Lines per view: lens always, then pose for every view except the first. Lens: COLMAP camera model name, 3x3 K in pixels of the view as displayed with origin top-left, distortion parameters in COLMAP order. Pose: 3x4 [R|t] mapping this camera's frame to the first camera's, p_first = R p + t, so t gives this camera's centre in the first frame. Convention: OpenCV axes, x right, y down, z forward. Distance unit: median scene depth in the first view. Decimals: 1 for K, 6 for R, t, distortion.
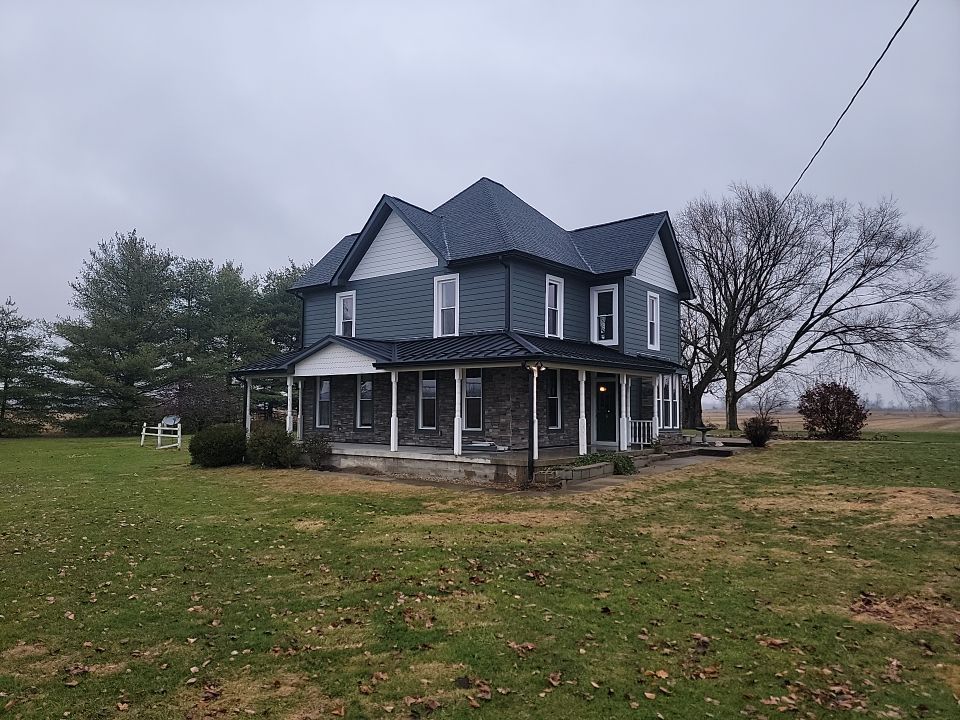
lens RADIAL K [[658.8, 0, 478.2], [0, 658.8, 365.8], [0, 0, 1]] dist [0.076735, -0.048571]
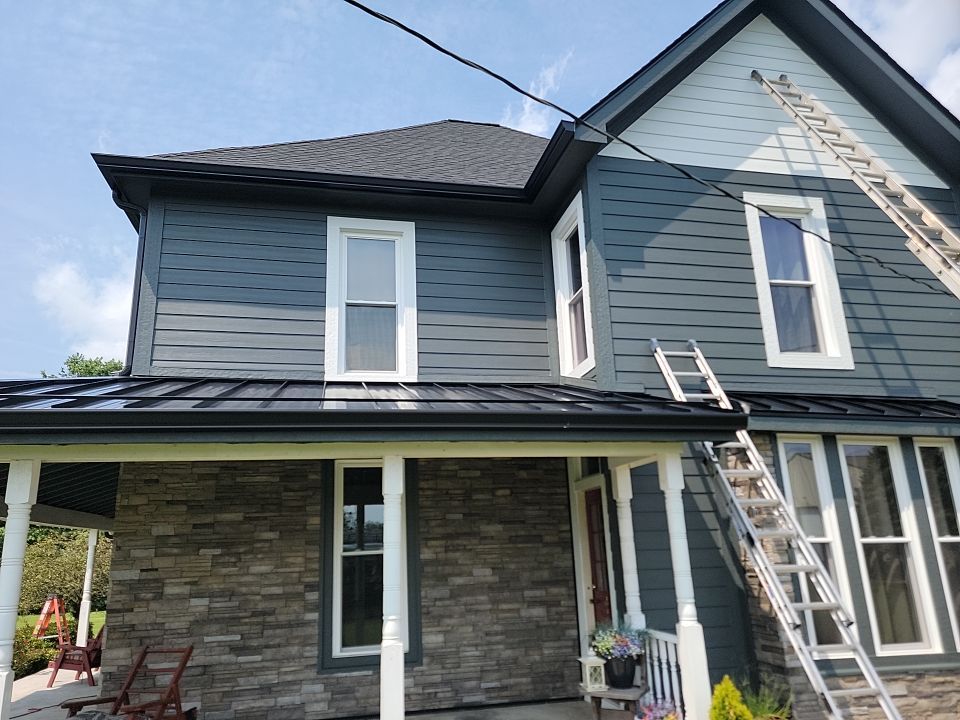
lens RADIAL K [[658.8, 0, 478.2], [0, 658.8, 365.8], [0, 0, 1]] dist [0.076735, -0.048571]
pose [[0.772071, -0.197634, -0.604025, 0.373285], [0.078469, 0.972791, -0.217993, 0.032994], [0.630673, 0.120909, 0.766572, 0.751870]]
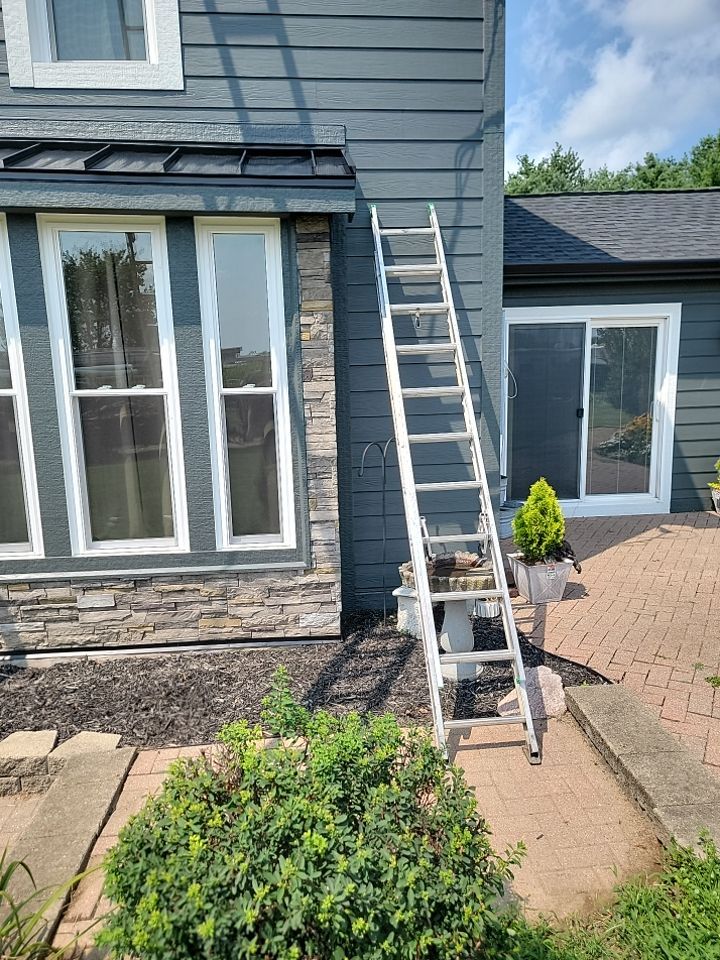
lens RADIAL K [[648.2, 0, 360.0], [0, 648.2, 480.0], [0, 0, 1]] dist [0.100424, -0.083285]
pose [[0.682954, 0.092988, -0.724519, 0.499446], [0.078402, 0.976803, 0.199272, 0.050144], [0.726242, -0.192898, 0.659821, 1.033118]]
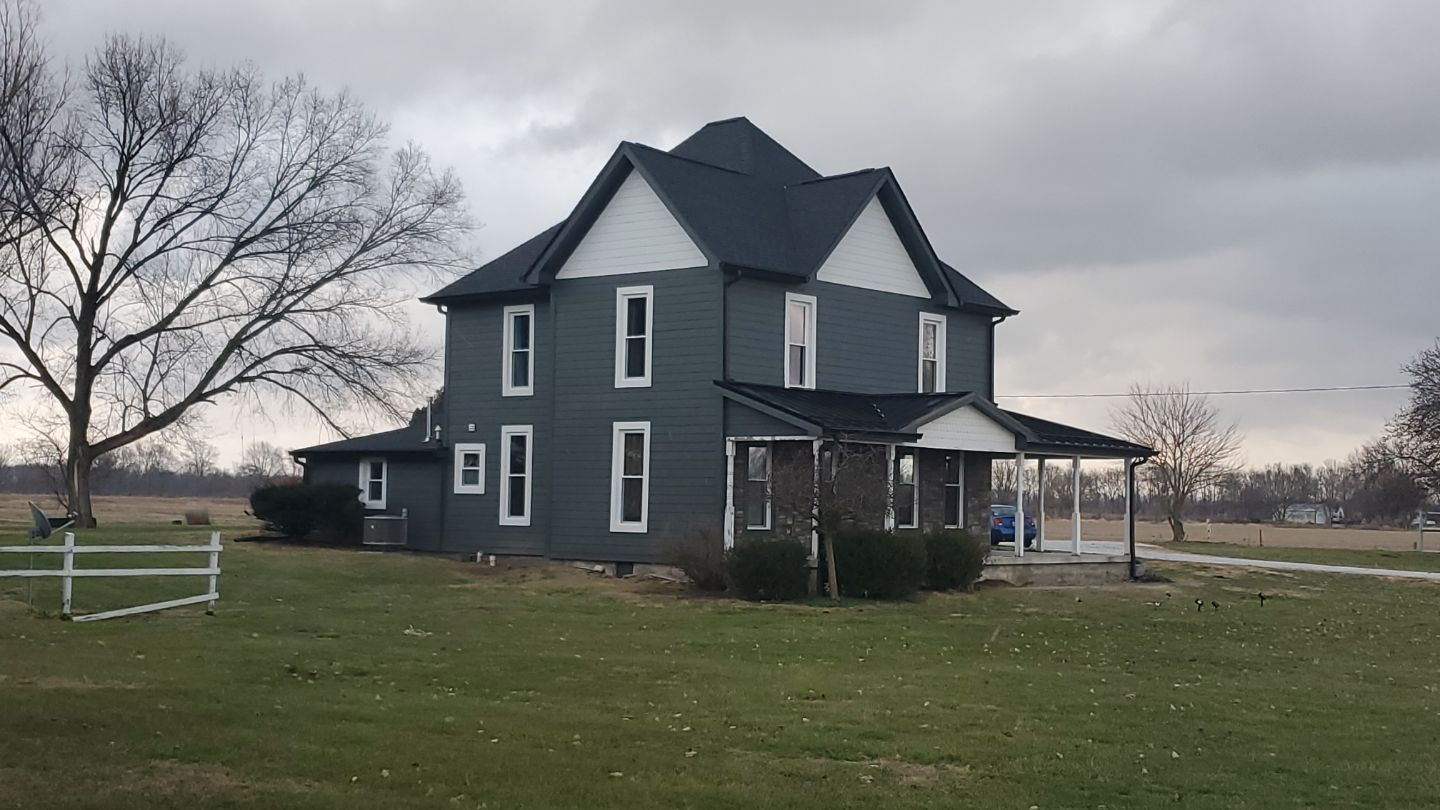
lens RADIAL K [[1845.4, 0, 783.9], [0, 1845.4, 405.3], [0, 0, 1]] dist [0.200223, -0.018929]
pose [[0.022677, 0.049340, 0.998525, -2.001887], [-0.086528, 0.995130, -0.047207, 0.069164], [-0.995991, -0.085330, 0.026836, 1.066419]]
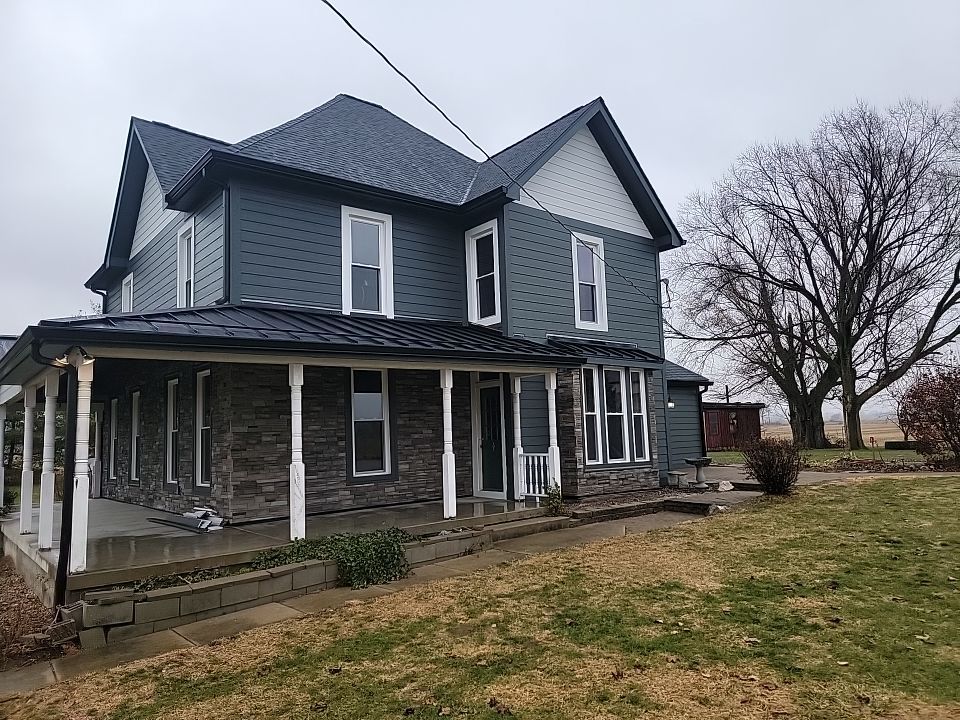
lens RADIAL K [[658.8, 0, 478.2], [0, 658.8, 365.8], [0, 0, 1]] dist [0.076735, -0.048571]
pose [[0.976523, -0.064986, -0.205379, 0.320336], [0.057356, 0.997432, -0.042896, 0.030705], [0.207639, 0.030109, 0.977742, 0.452890]]
